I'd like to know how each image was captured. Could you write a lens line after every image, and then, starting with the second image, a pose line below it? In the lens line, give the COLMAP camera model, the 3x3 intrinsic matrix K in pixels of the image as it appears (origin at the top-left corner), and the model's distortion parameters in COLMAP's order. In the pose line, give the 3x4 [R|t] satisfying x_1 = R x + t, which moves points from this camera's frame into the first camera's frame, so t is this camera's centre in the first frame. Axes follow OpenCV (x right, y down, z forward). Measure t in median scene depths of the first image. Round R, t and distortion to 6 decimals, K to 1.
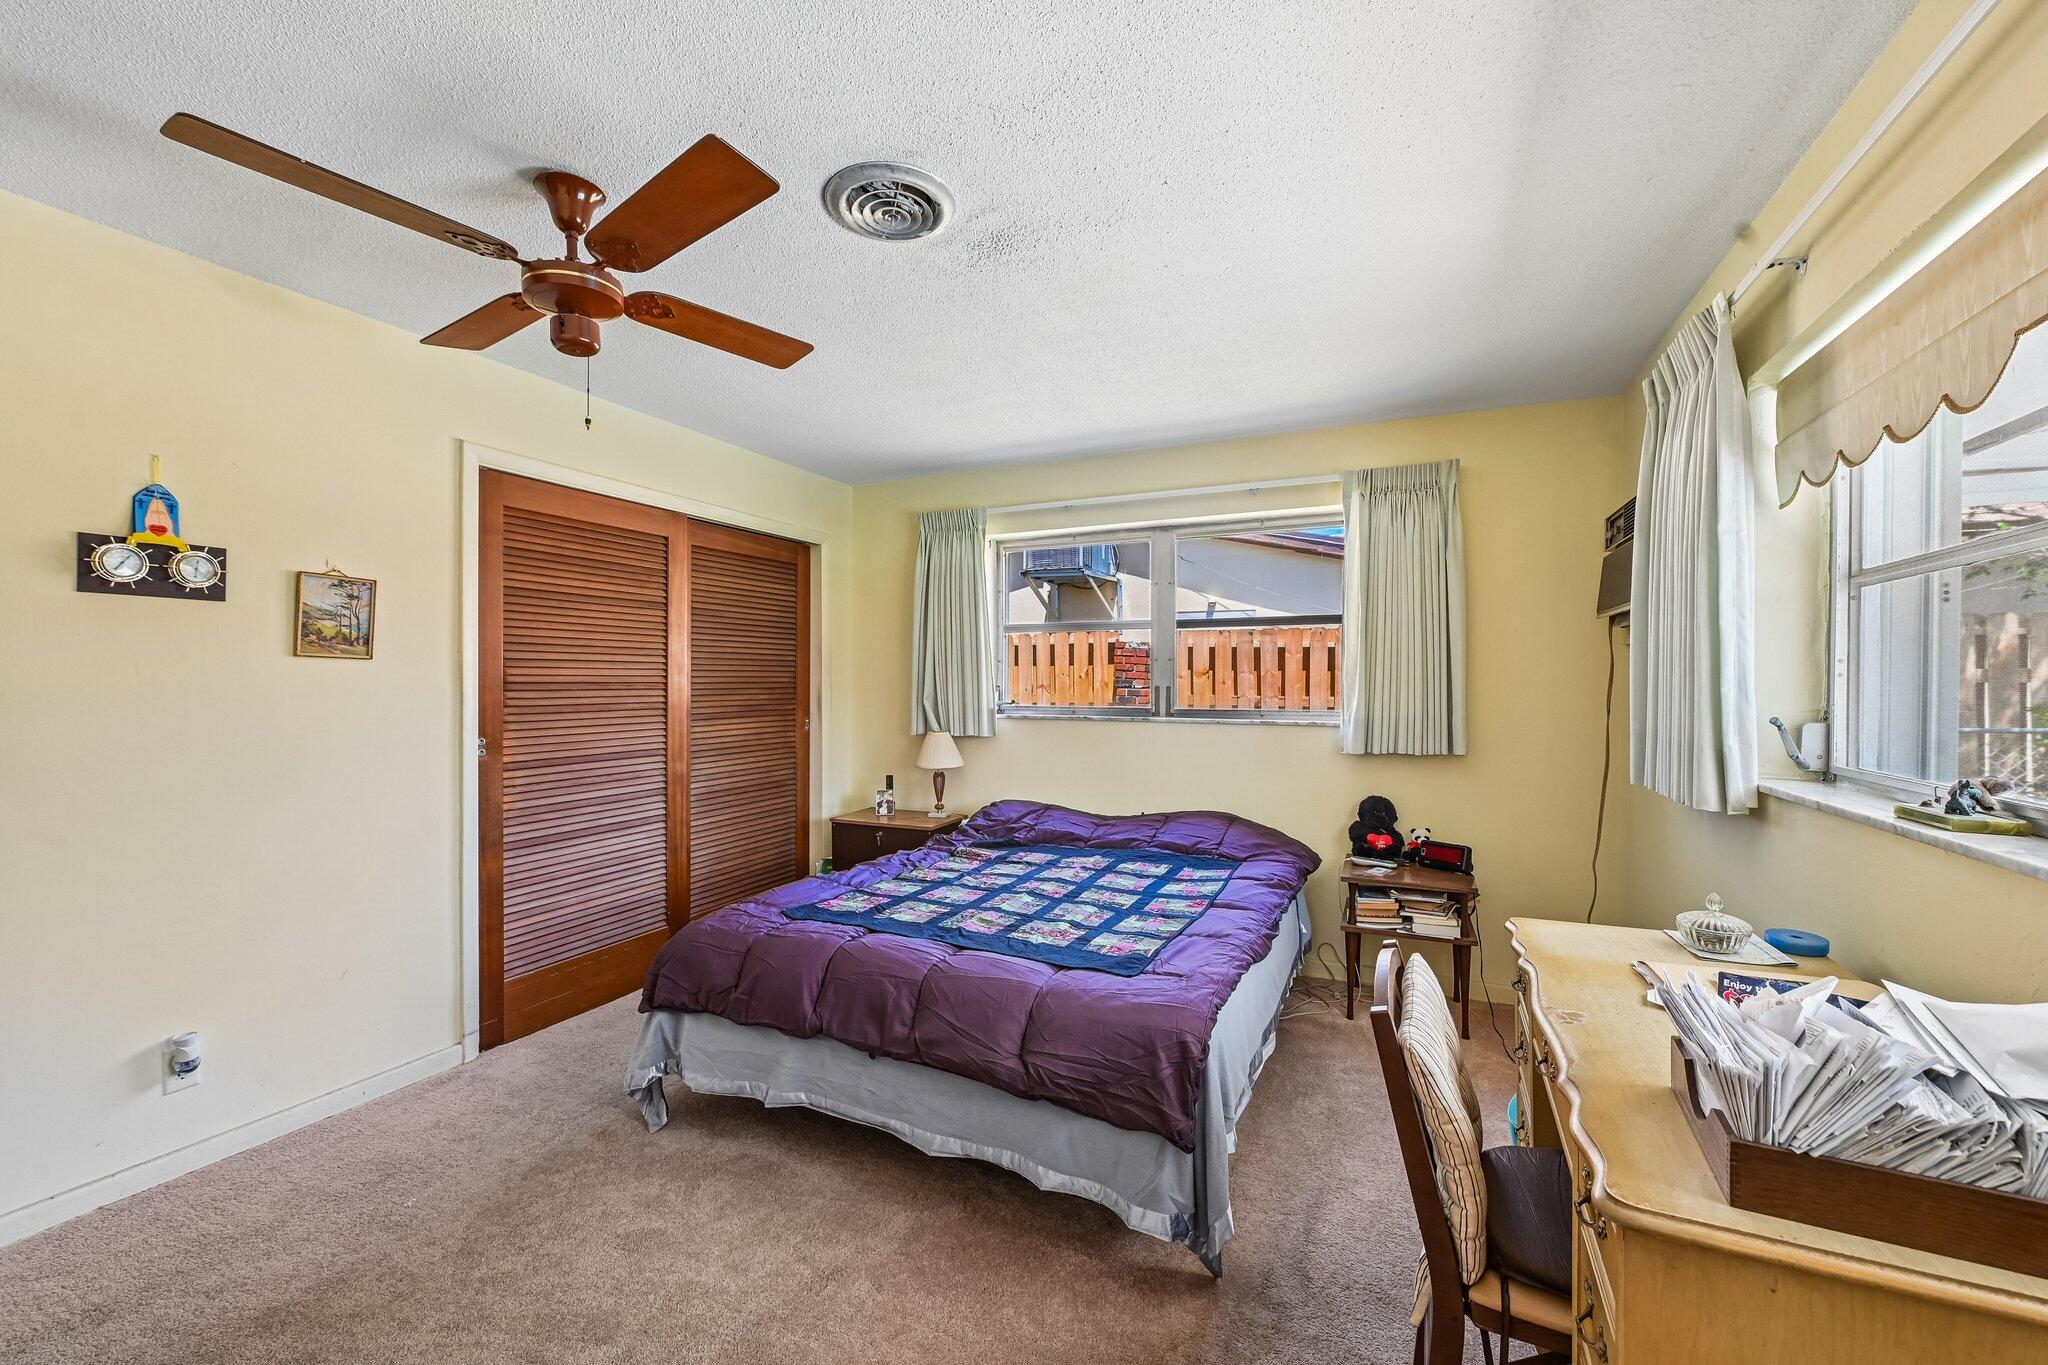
lens RADIAL K [[809.2, 0, 1028.9], [0, 809.2, 681.7], [0, 0, 1]] dist [-0.007759, -0.000824]
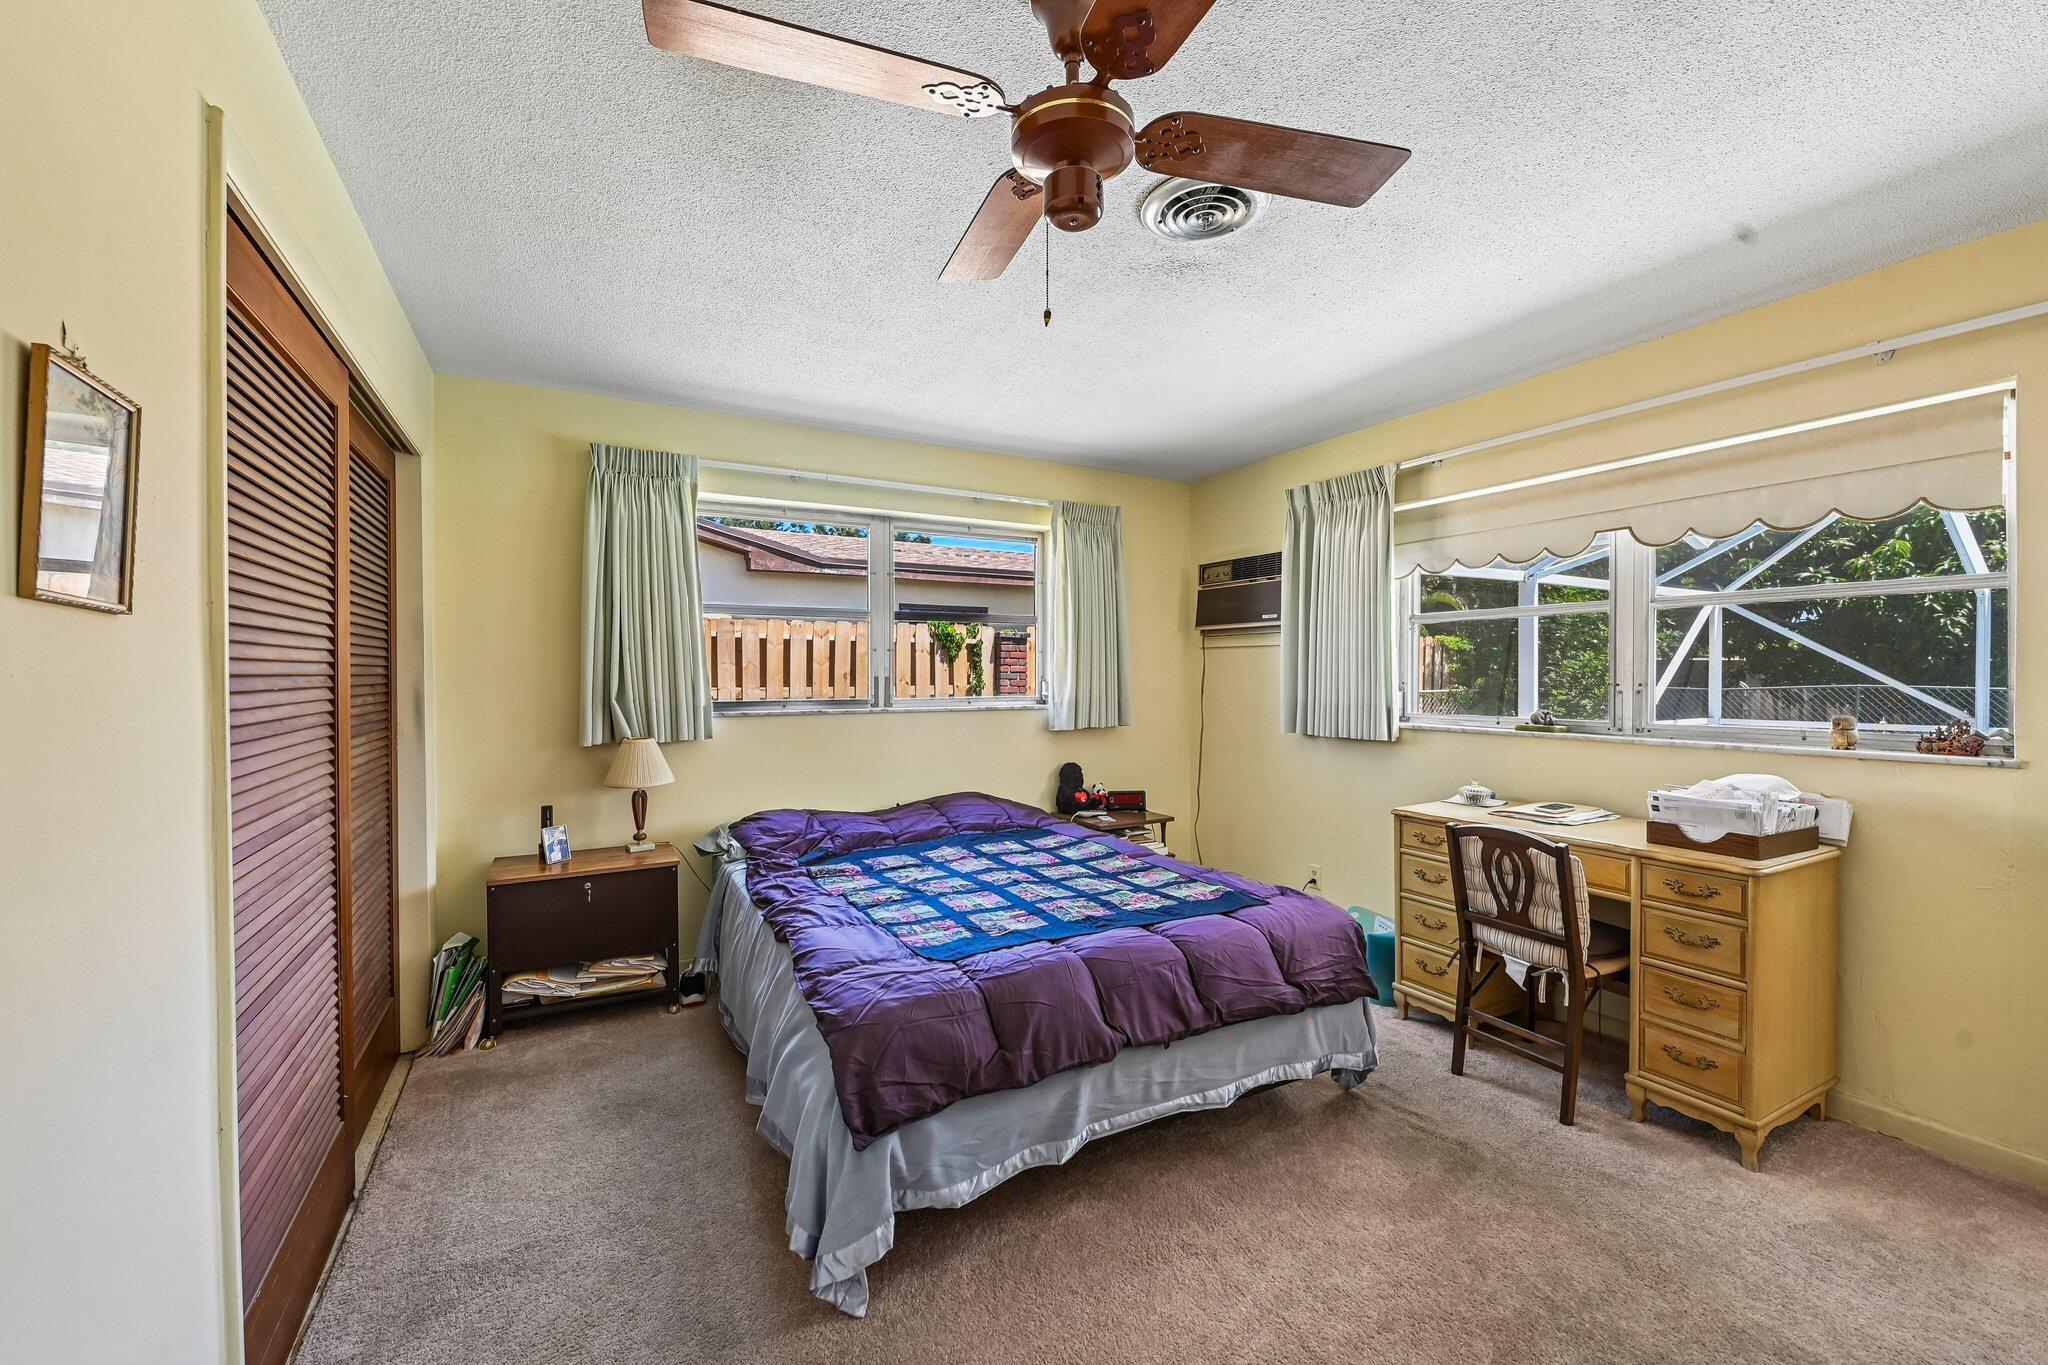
lens RADIAL K [[809.2, 0, 1023.6], [0, 809.2, 679.9], [0, 0, 1]] dist [-0.007759, -0.000824]
pose [[0.584230, -0.008808, 0.811541, -0.847808], [0.002249, 0.999955, 0.009234, 0.000958], [-0.811585, -0.003569, 0.584223, 0.431340]]
